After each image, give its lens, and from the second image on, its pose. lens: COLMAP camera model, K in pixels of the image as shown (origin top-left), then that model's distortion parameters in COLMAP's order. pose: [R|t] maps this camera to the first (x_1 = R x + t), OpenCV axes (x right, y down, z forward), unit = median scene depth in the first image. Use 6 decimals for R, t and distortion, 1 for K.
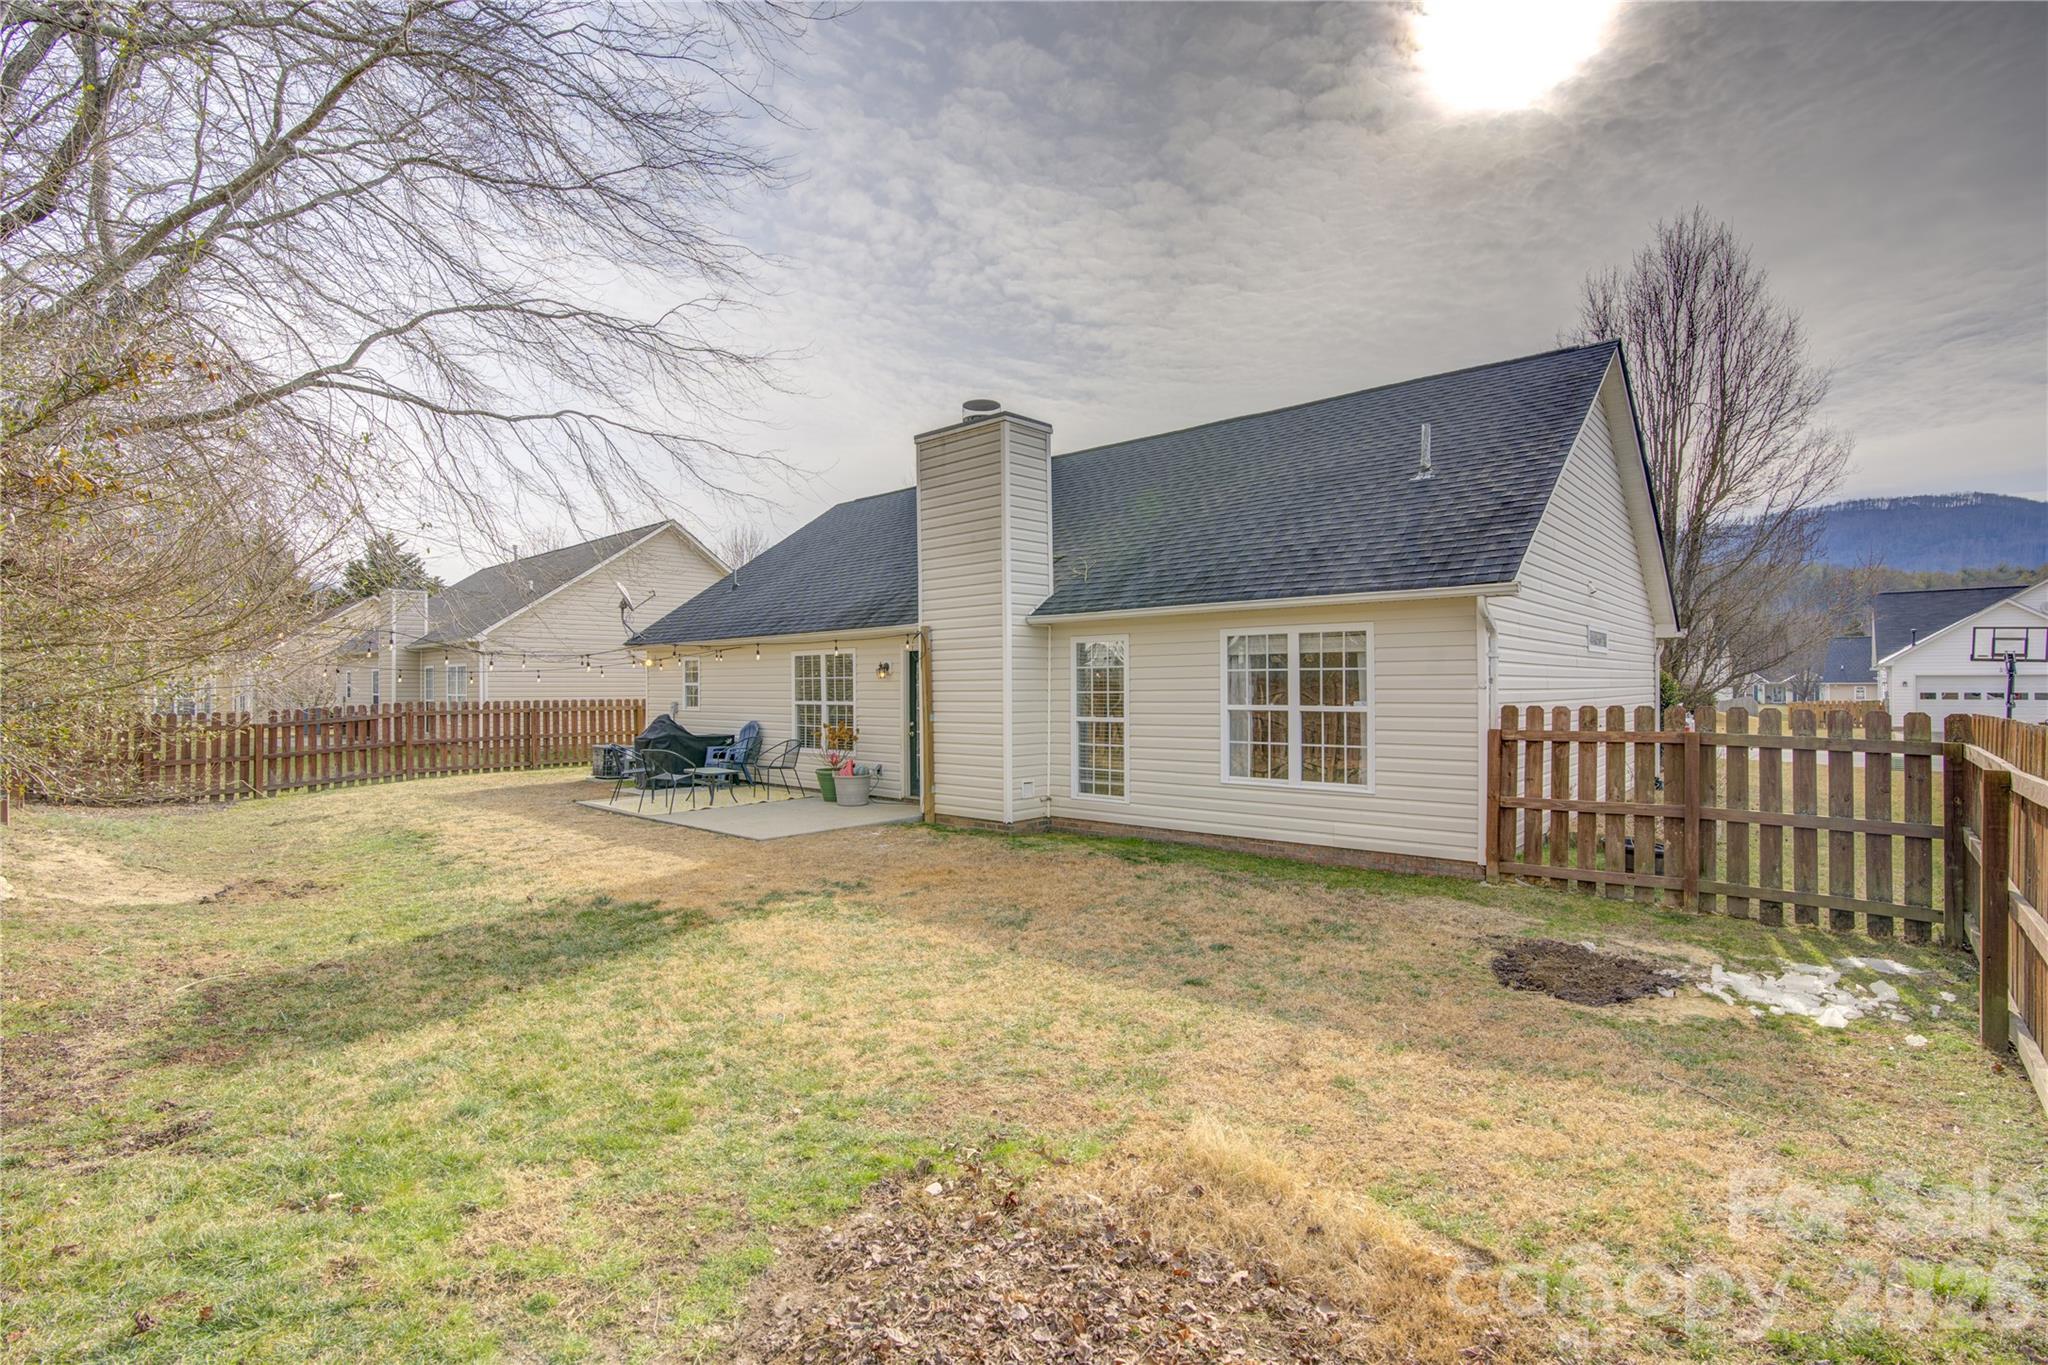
lens RADIAL K [[961.2, 0, 1014.8], [0, 961.2, 680.8], [0, 0, 1]] dist [-0.001463, 0.000190]
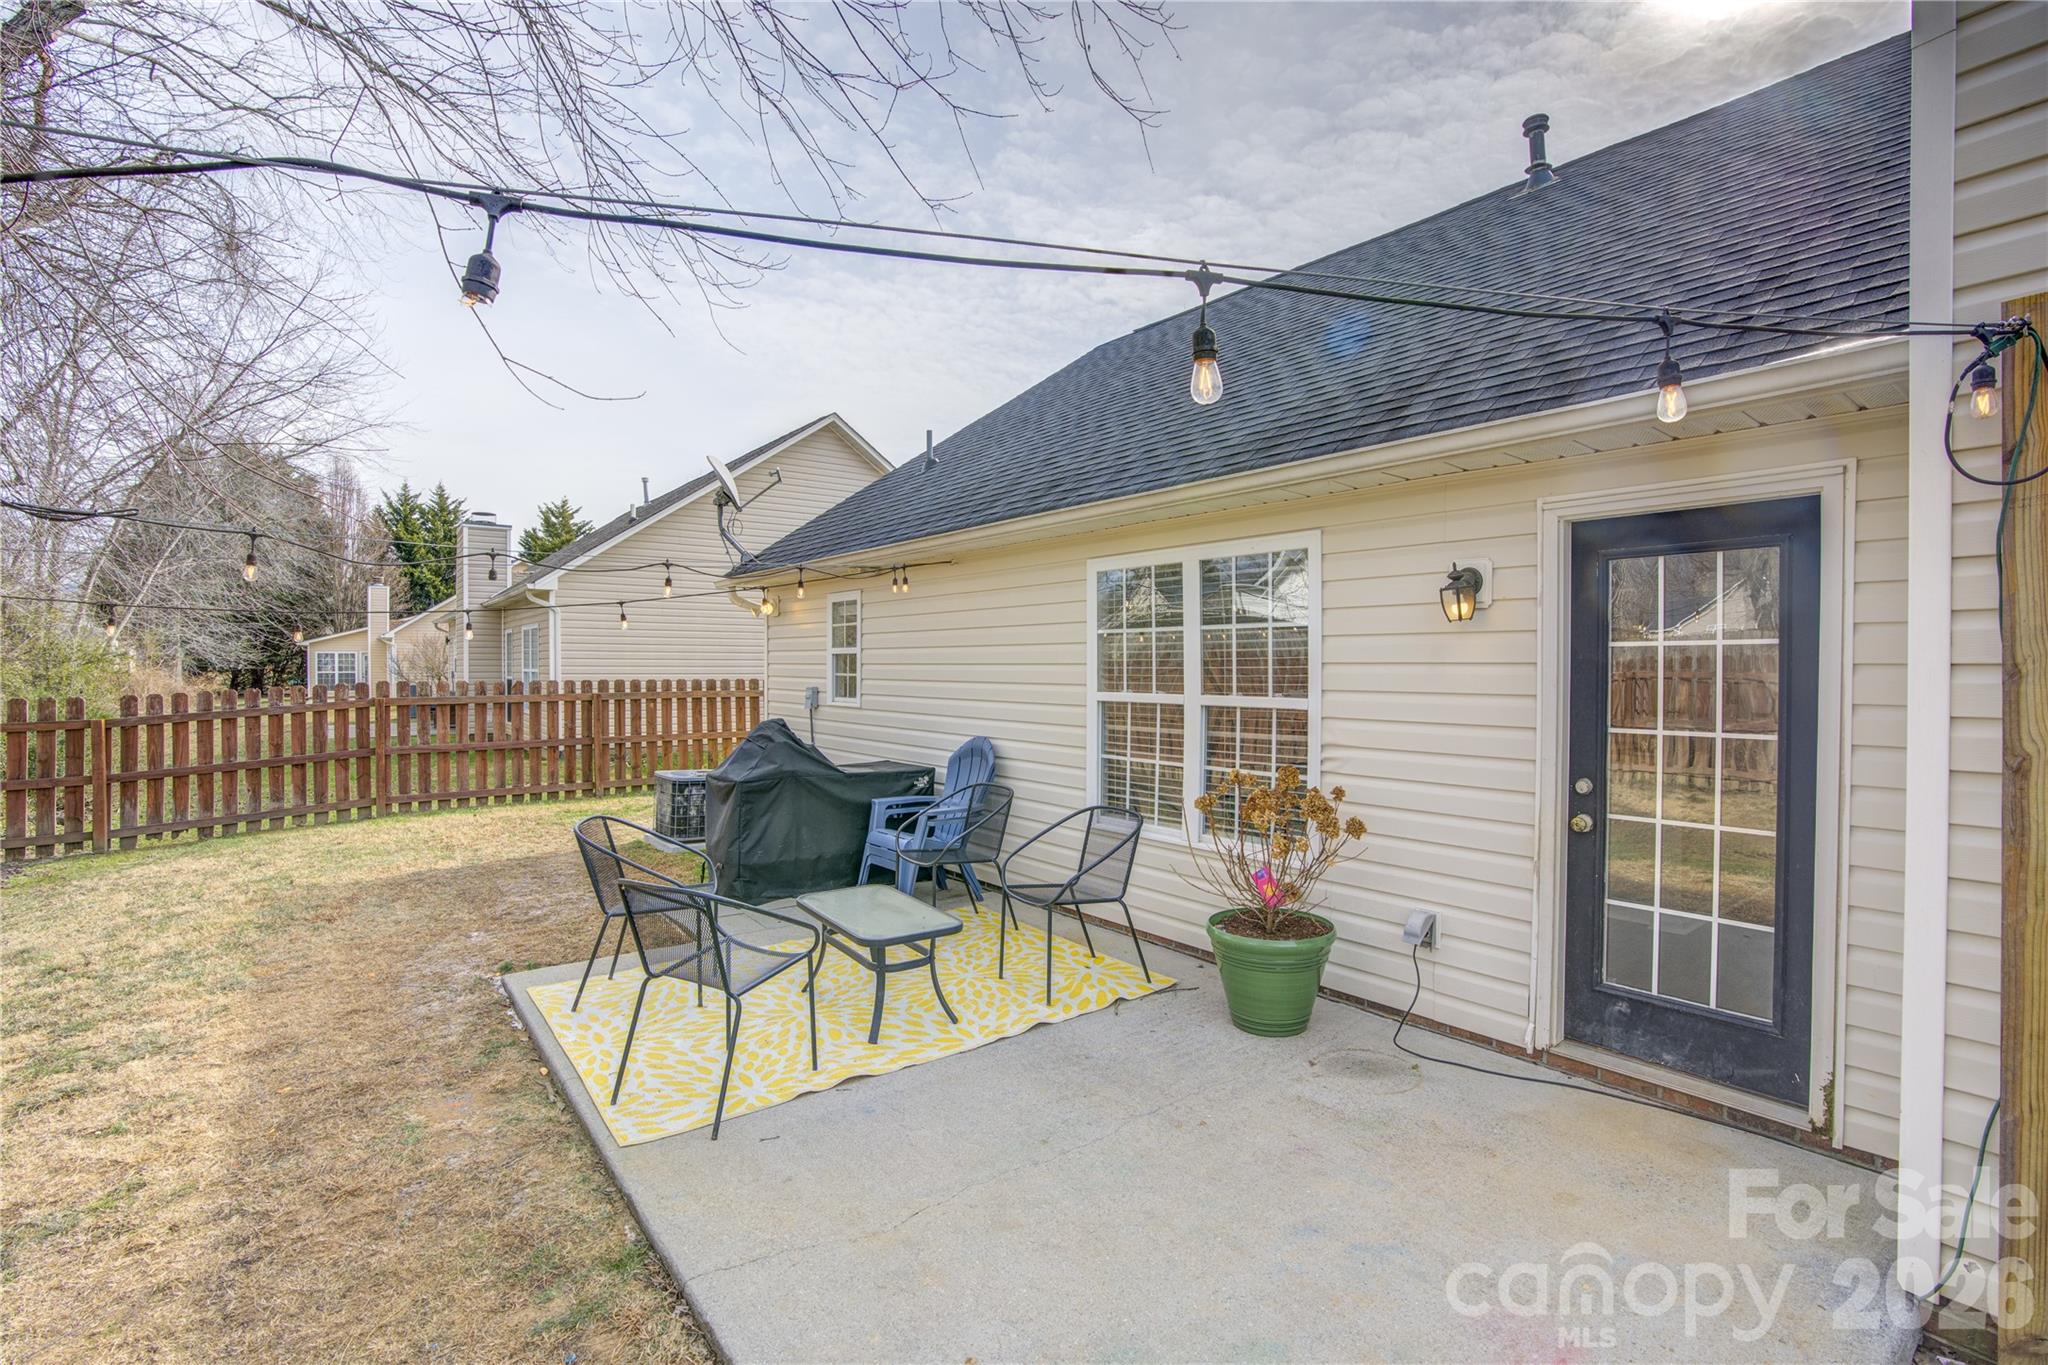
lens RADIAL K [[961.2, 0, 1014.8], [0, 961.2, 680.8], [0, 0, 1]] dist [-0.001463, 0.000190]
pose [[0.984645, 0.010098, -0.174279, -0.168387], [-0.006386, 0.999741, 0.021845, 0.007537], [0.174454, -0.020396, 0.984454, 0.540329]]
